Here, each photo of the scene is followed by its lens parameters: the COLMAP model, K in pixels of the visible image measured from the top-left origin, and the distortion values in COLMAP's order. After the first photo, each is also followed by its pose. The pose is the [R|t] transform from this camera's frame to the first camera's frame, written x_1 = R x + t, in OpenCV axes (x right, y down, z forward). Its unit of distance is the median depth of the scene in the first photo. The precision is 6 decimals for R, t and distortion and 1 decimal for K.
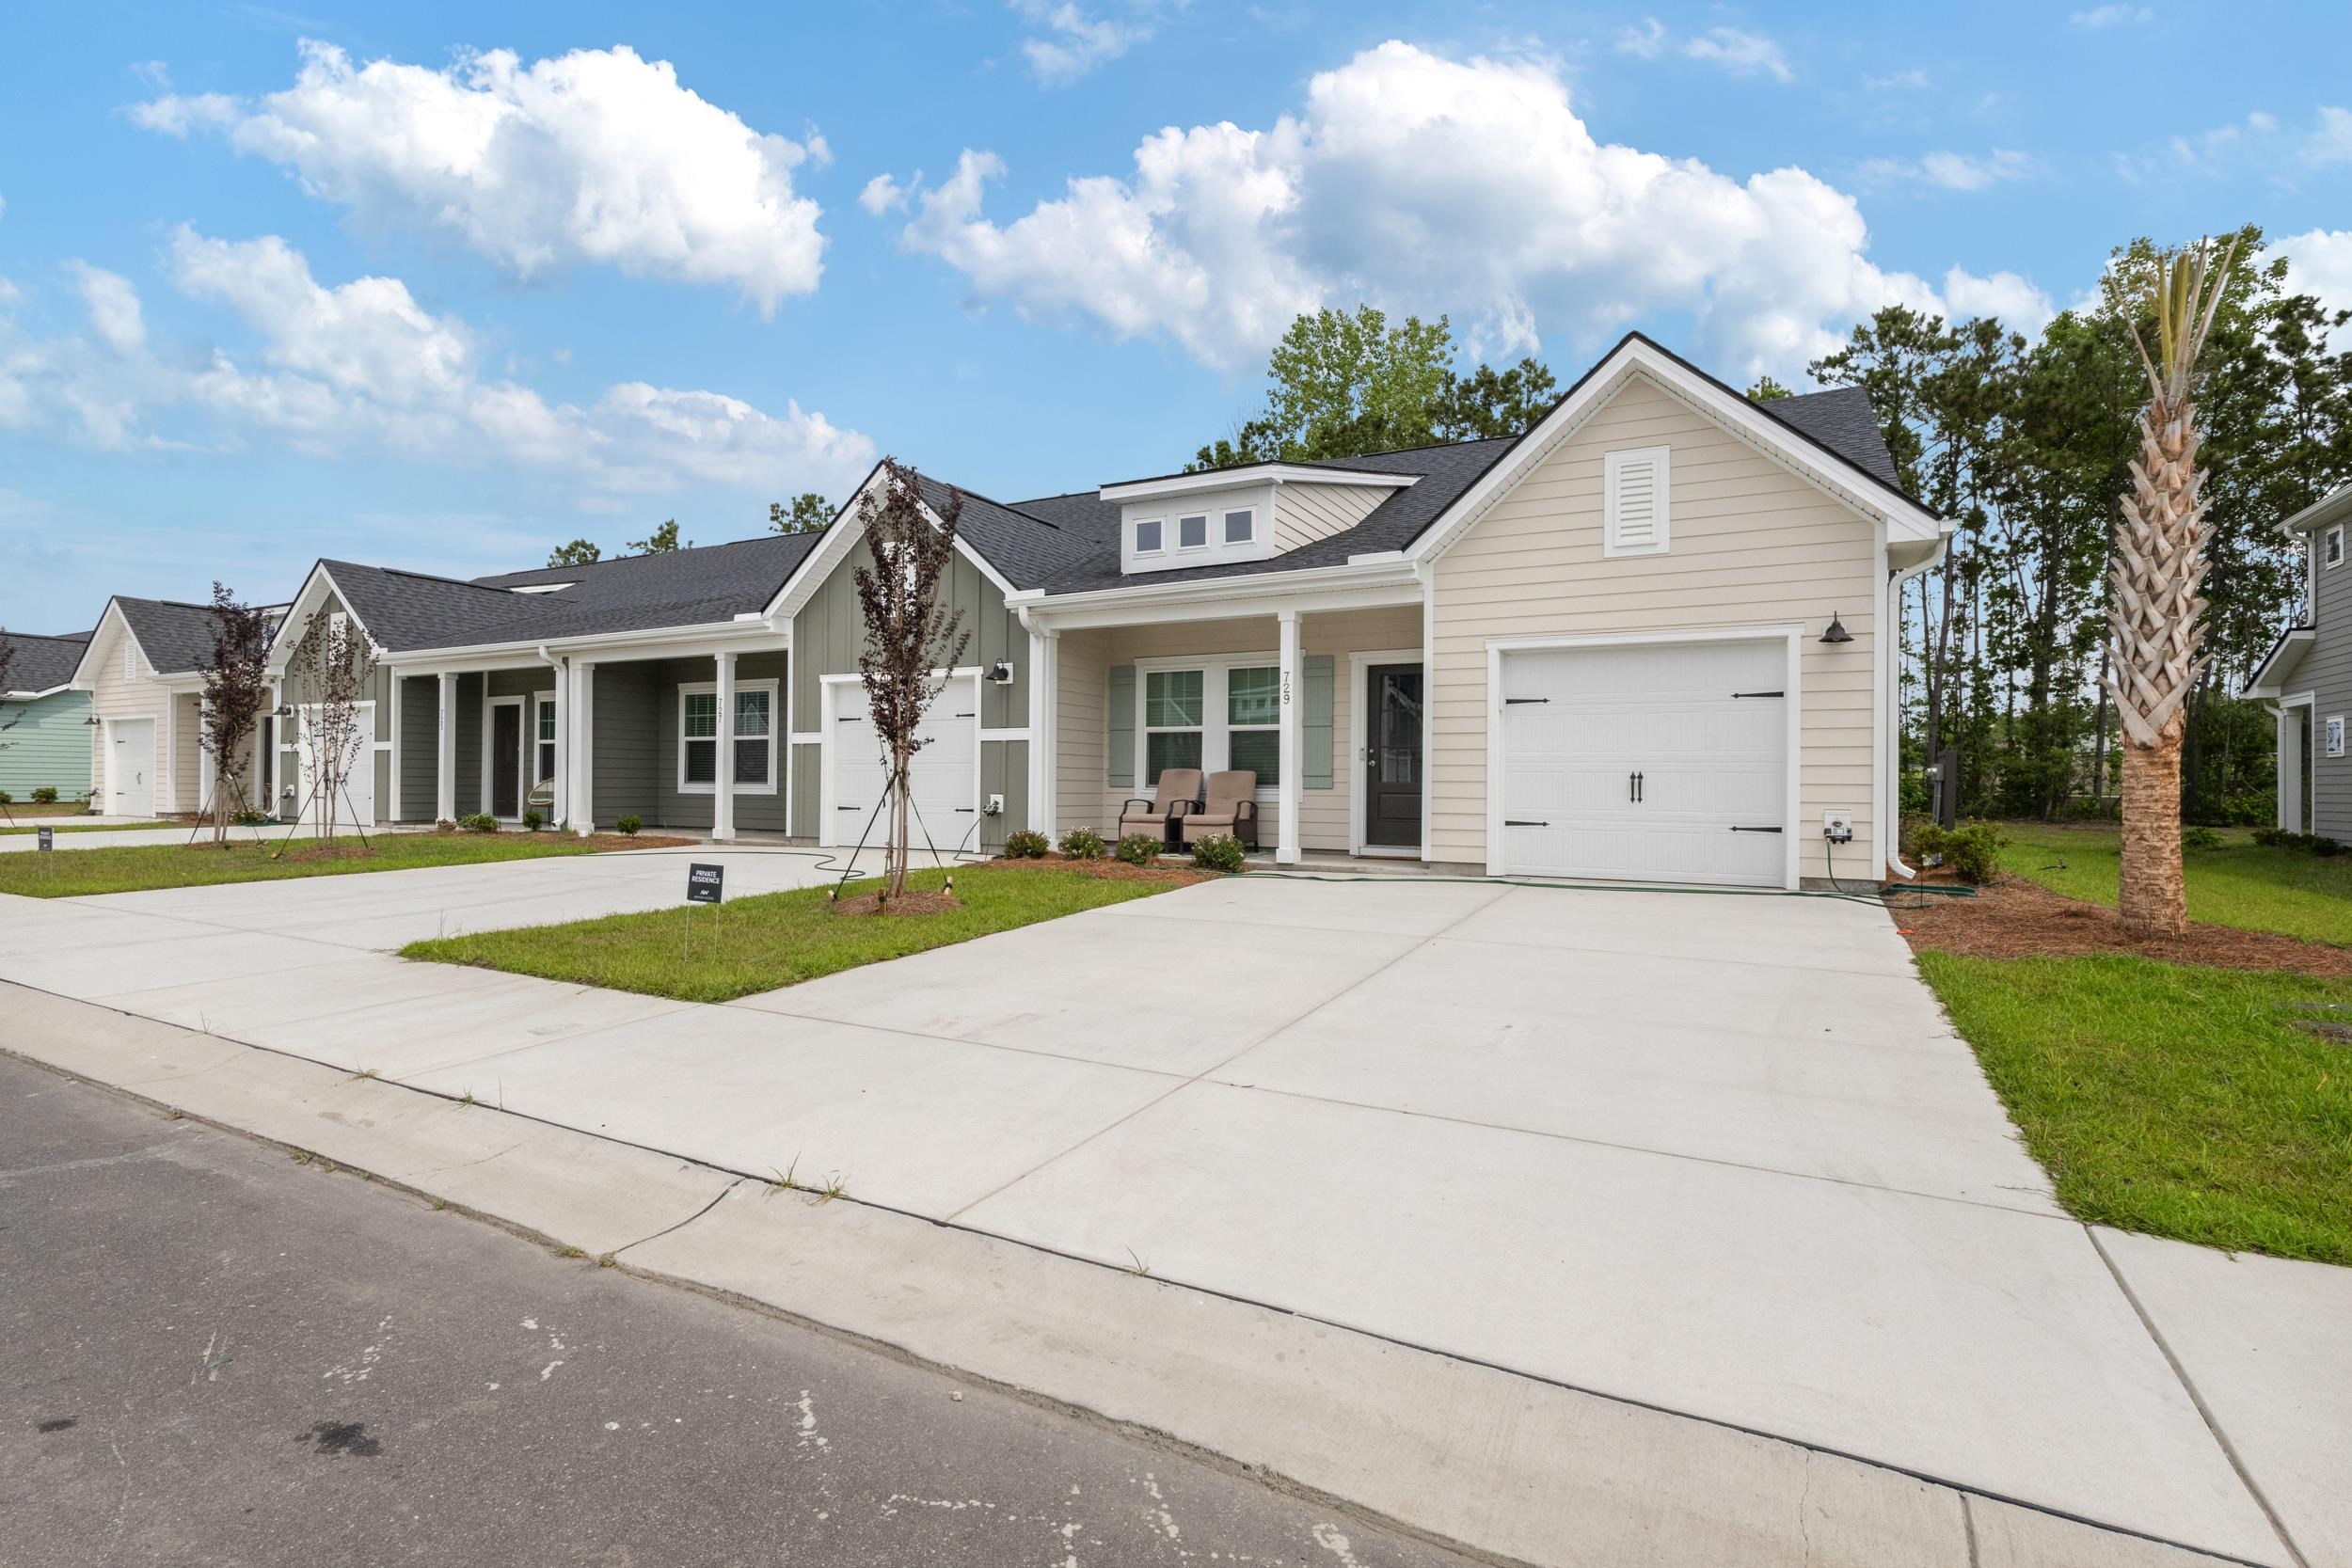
lens RADIAL K [[1193.5, 0, 1176.0], [0, 1193.5, 784.0], [0, 0, 1]] dist [-0.000230, -0.000032]
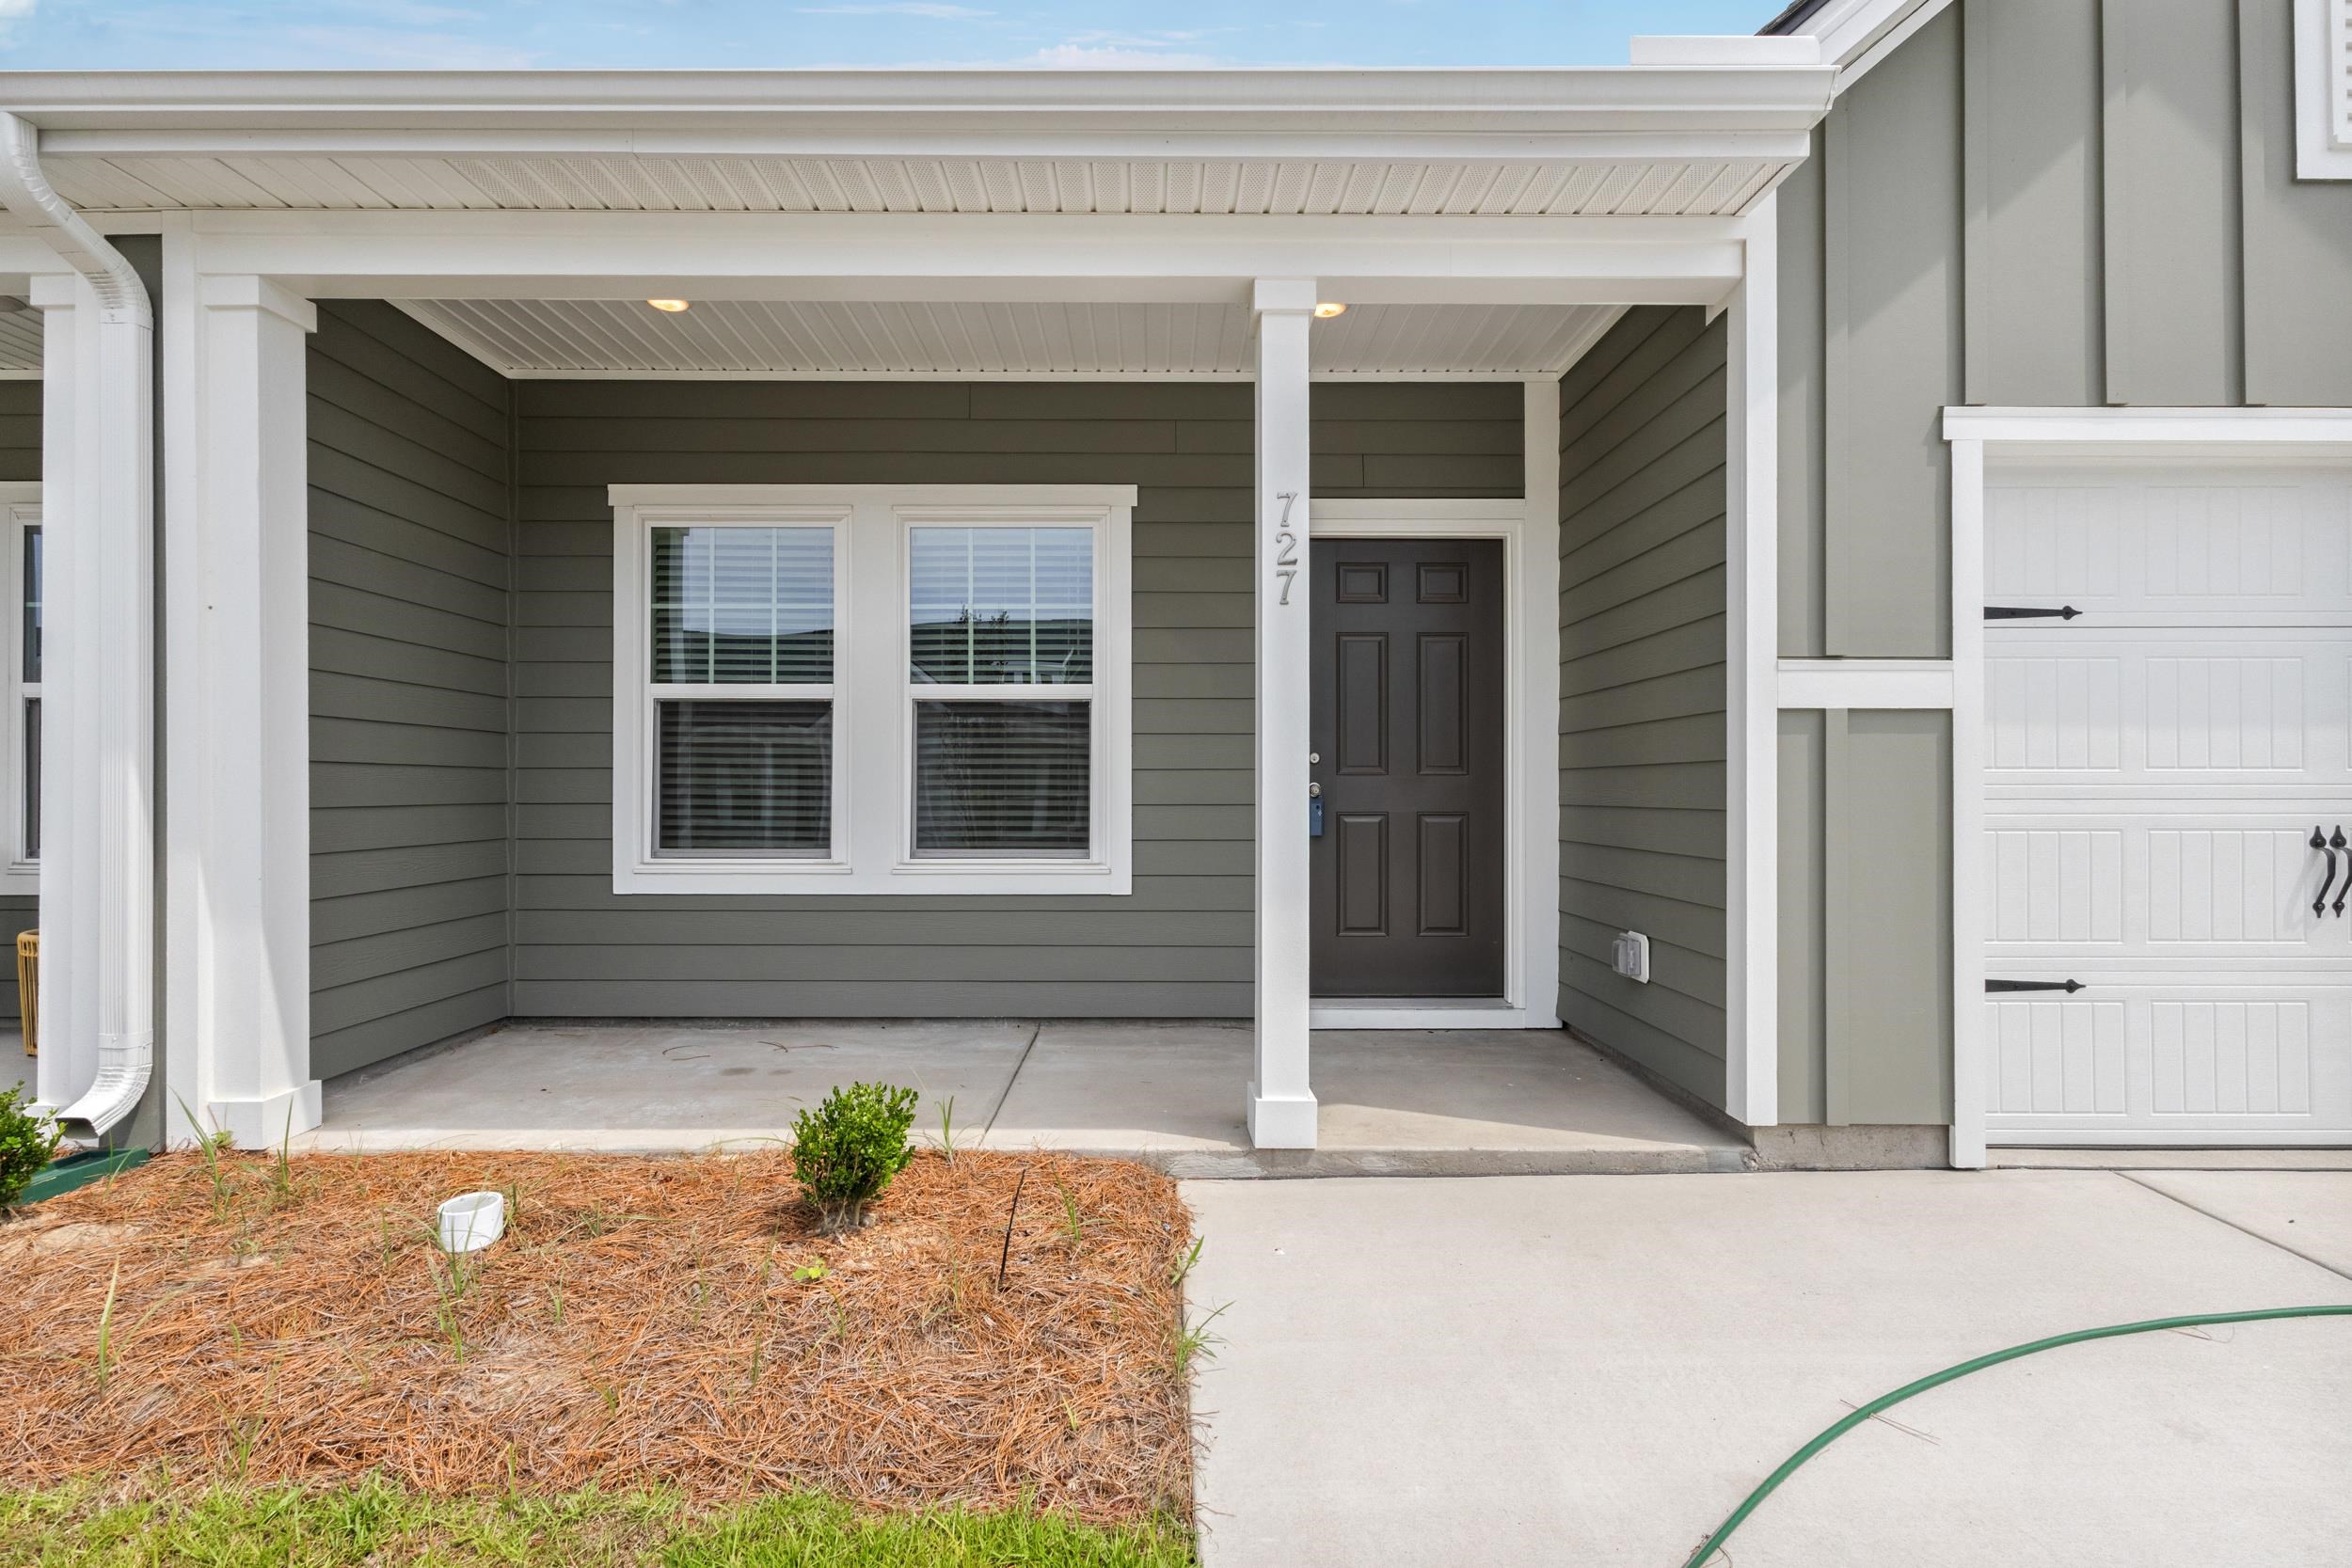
lens RADIAL K [[1087.8, 0, 1168.3], [0, 1087.8, 774.9], [0, 0, 1]] dist [0.001115, 0.000649]
pose [[0.866320, -0.007259, 0.499436, -0.444082], [0.005100, 0.999971, 0.005688, -0.020443], [-0.499463, -0.002380, 0.866332, 0.747786]]
